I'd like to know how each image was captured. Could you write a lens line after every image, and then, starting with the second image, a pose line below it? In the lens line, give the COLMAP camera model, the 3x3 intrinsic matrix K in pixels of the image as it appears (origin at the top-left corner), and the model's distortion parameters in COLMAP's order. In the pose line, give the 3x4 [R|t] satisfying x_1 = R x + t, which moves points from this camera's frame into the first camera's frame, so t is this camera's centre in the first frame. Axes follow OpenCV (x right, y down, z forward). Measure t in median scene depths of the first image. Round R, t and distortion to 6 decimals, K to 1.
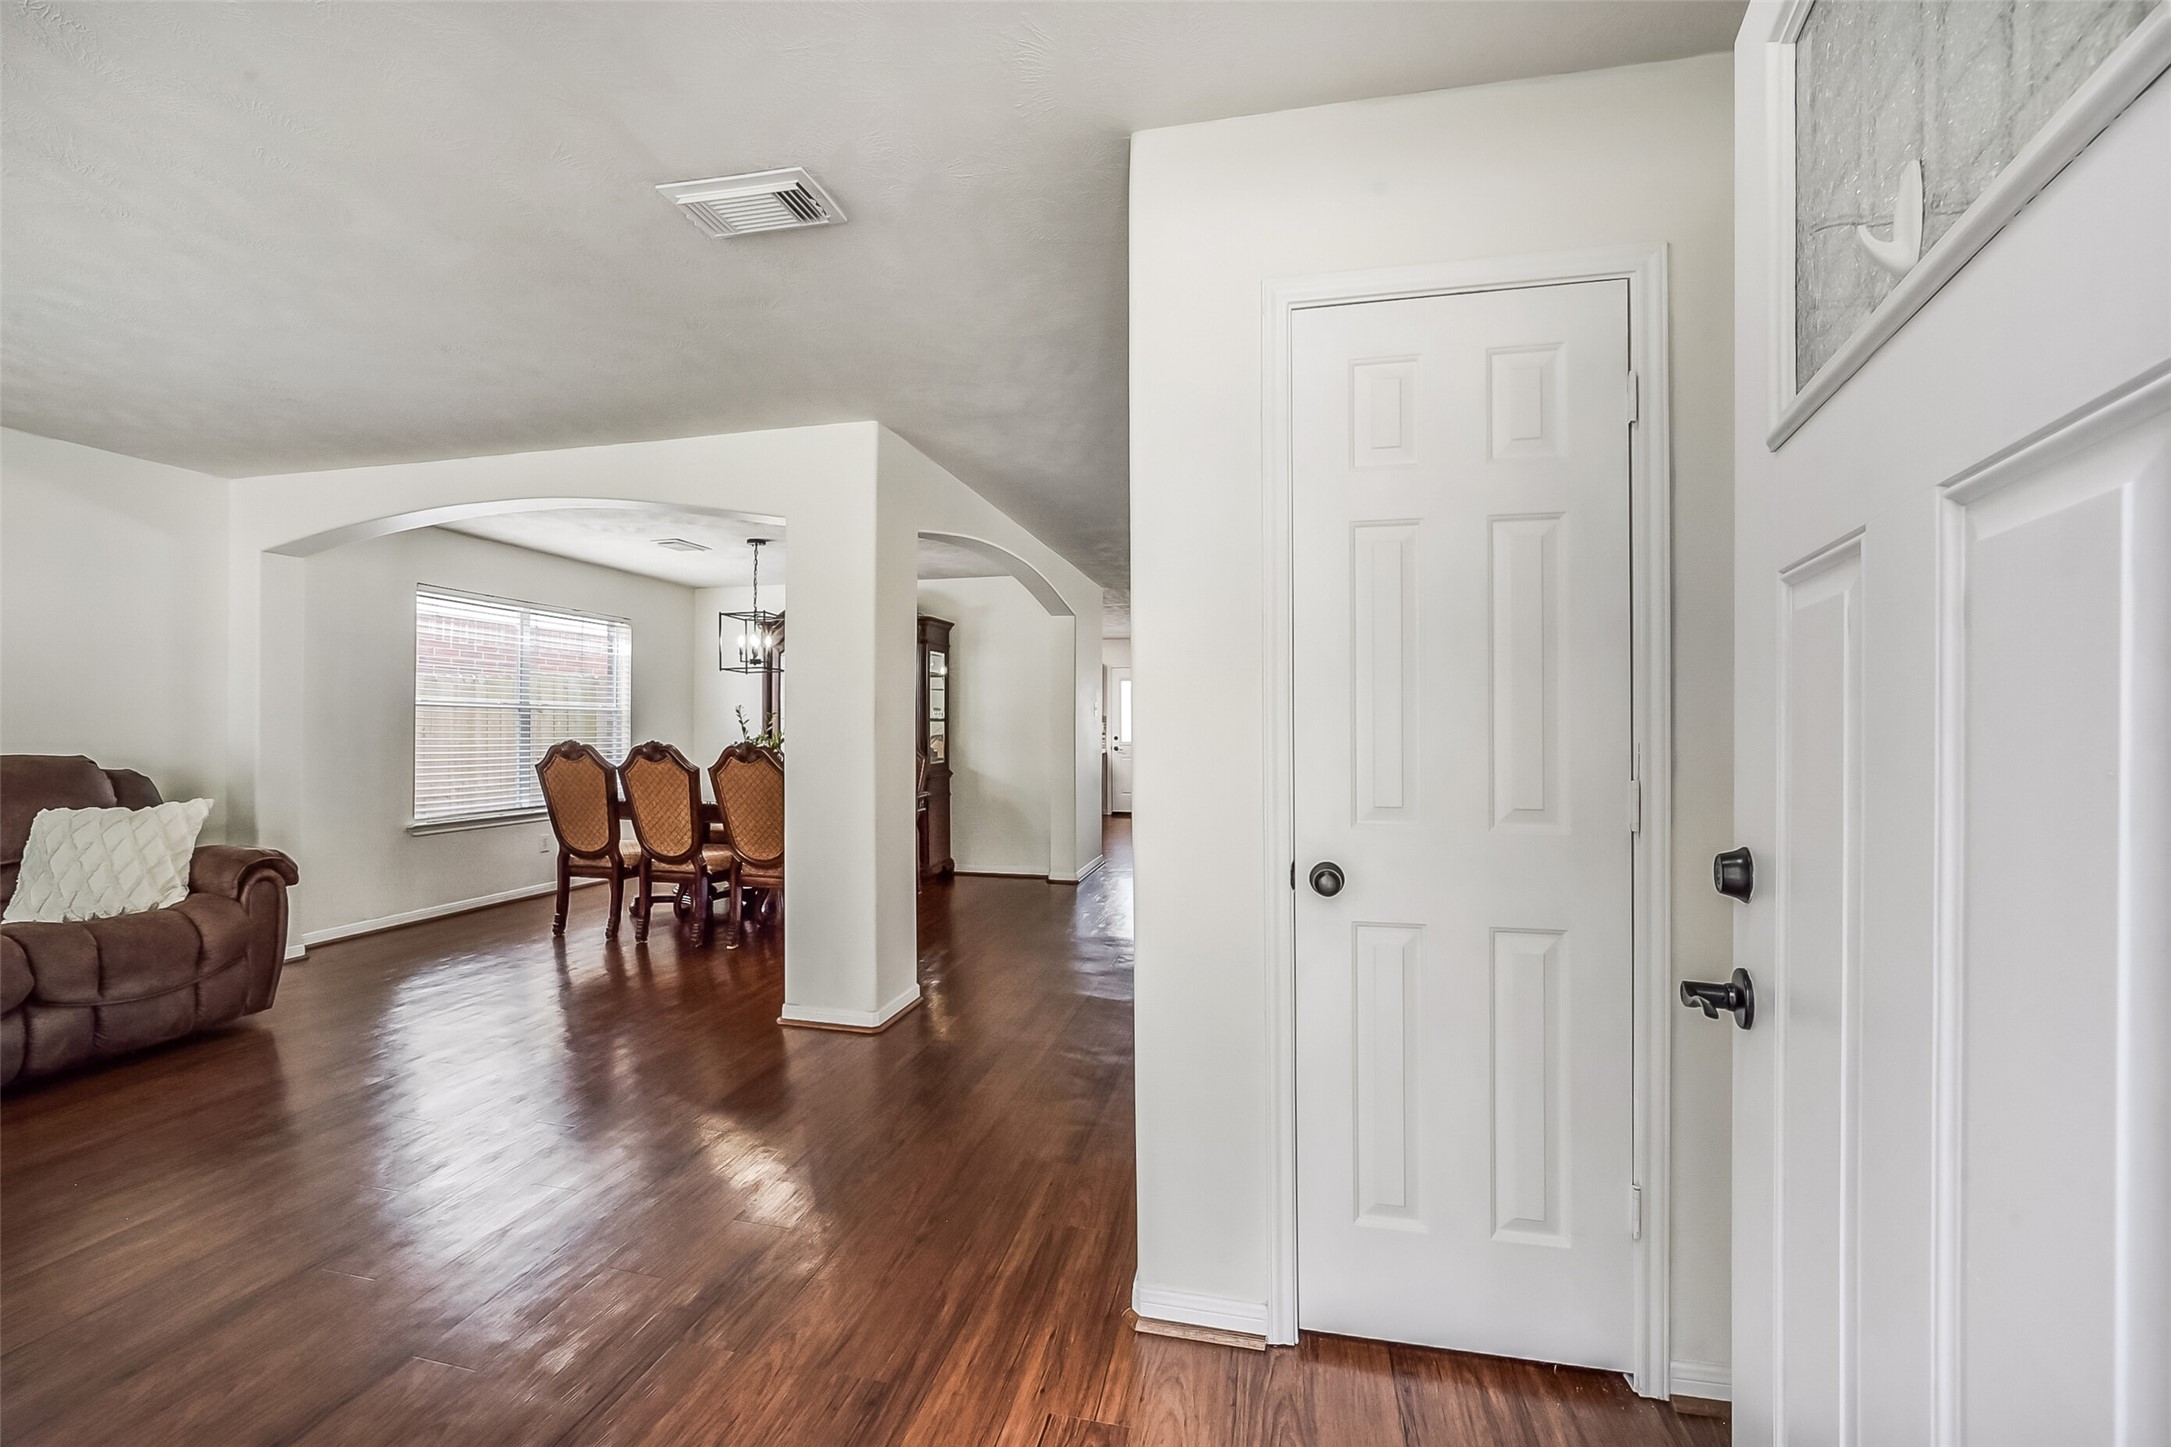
lens RADIAL K [[862.9, 0, 1092.5], [0, 862.9, 721.7], [0, 0, 1]] dist [-0.035939, 0.008389]
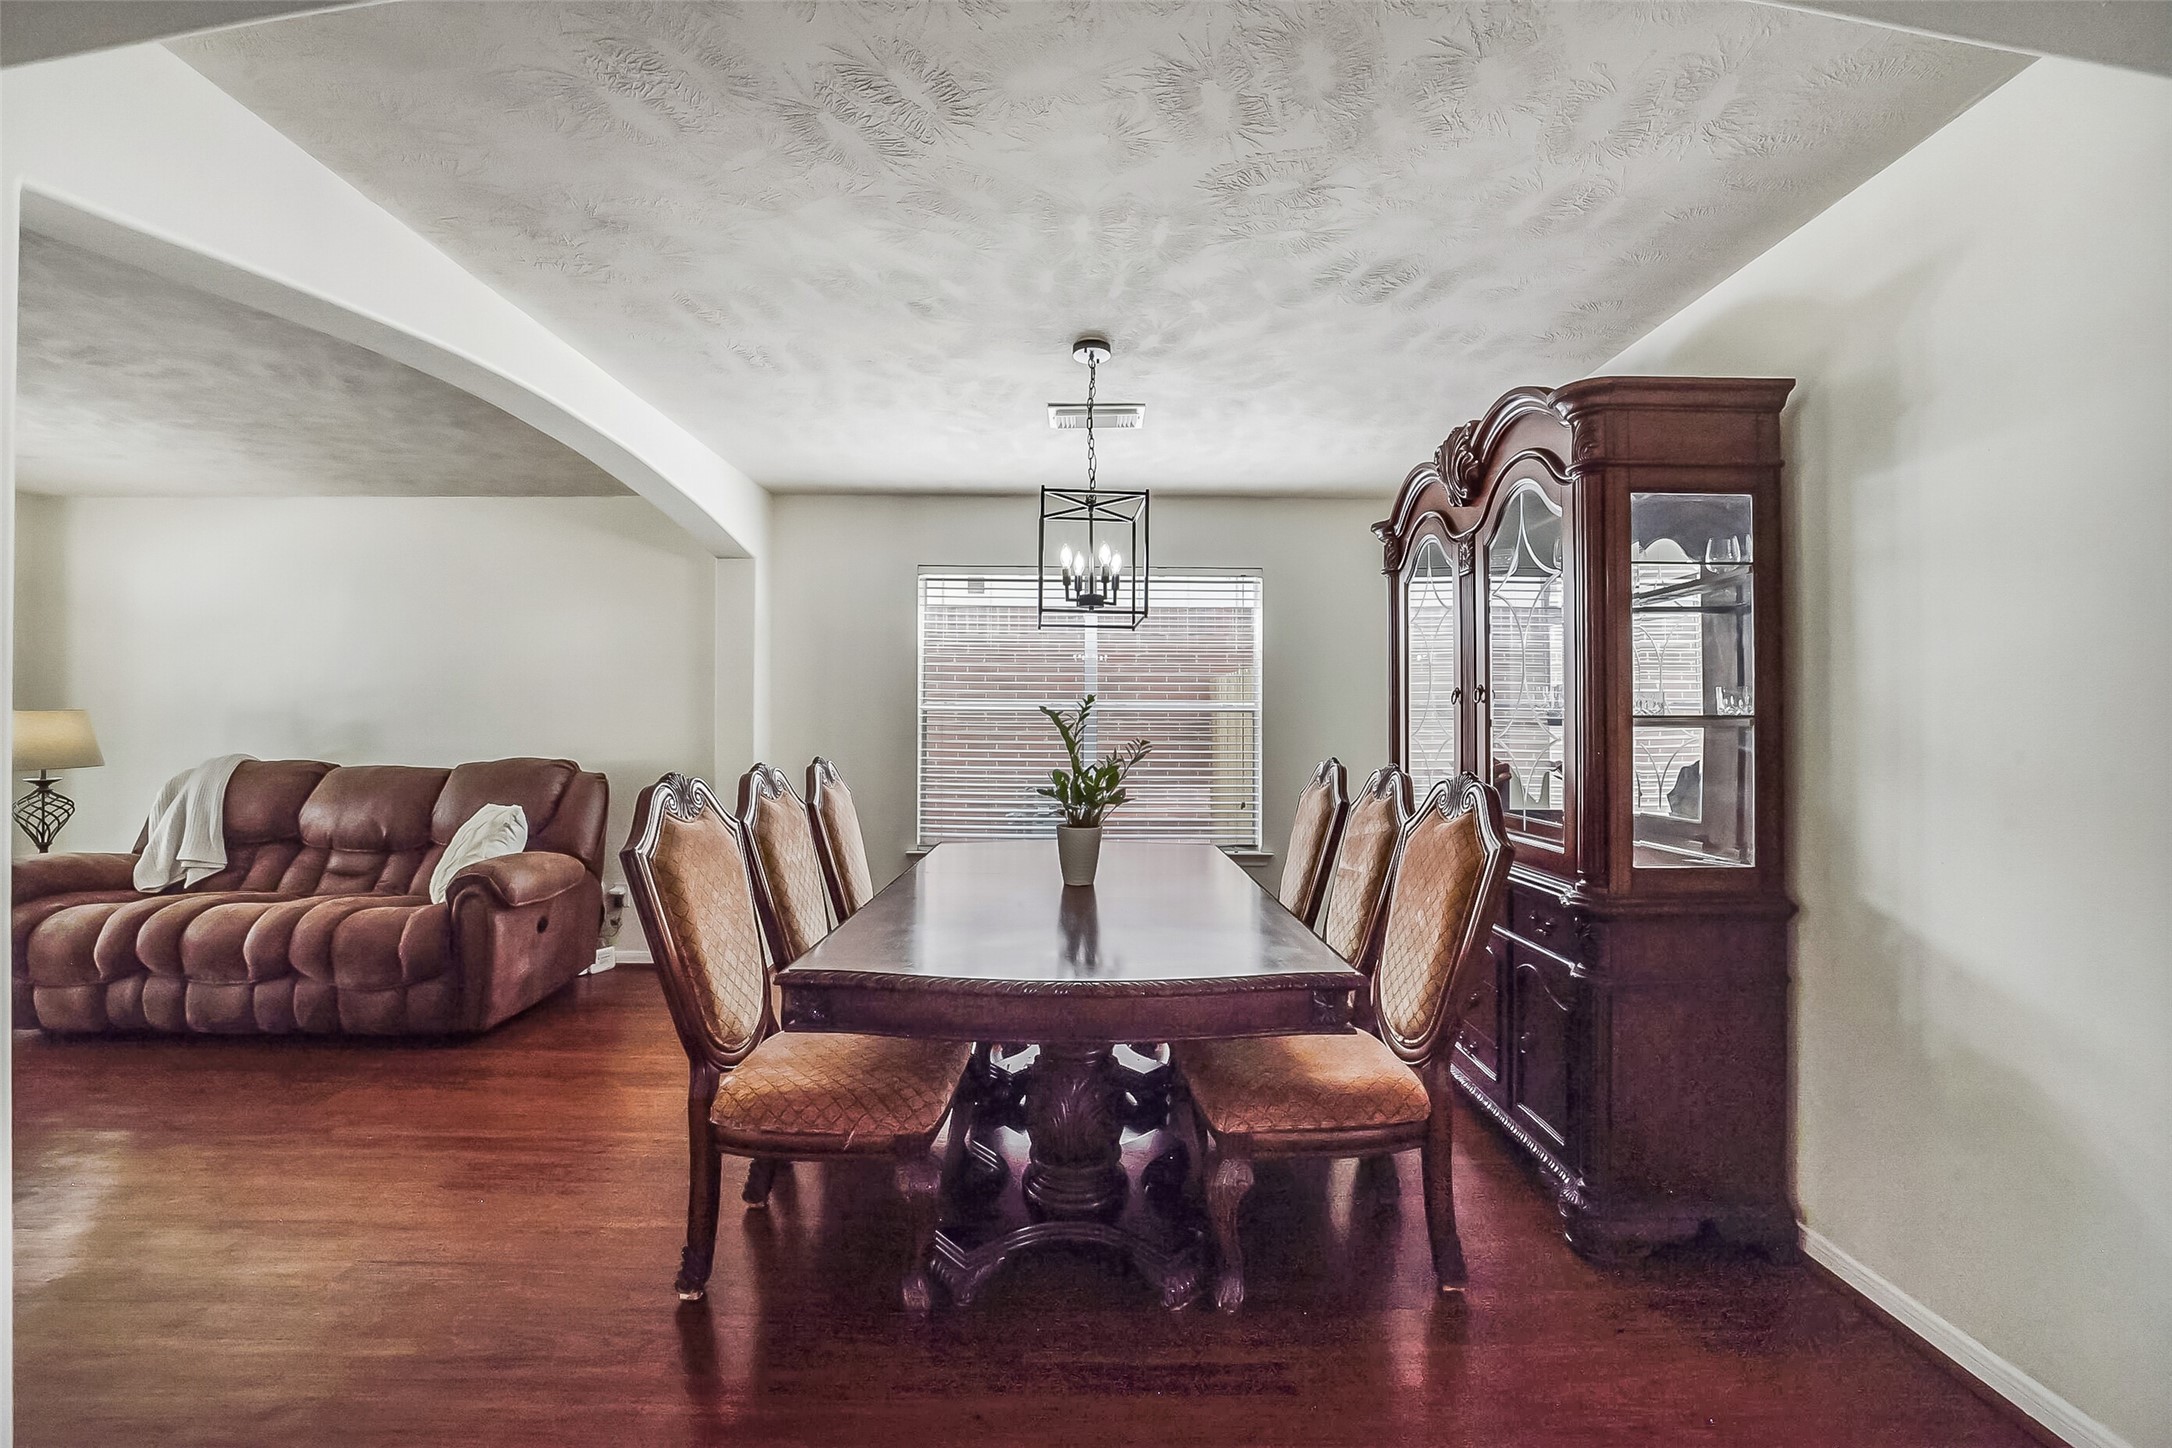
lens RADIAL K [[863.3, 0, 1093.0], [0, 863.3, 722.2], [0, 0, 1]] dist [-0.035939, 0.008389]
pose [[0.240812, -0.013538, -0.970477, 0.064882], [-0.001118, 0.999898, -0.014226, 0.003753], [0.970571, 0.004511, 0.240772, 0.884695]]
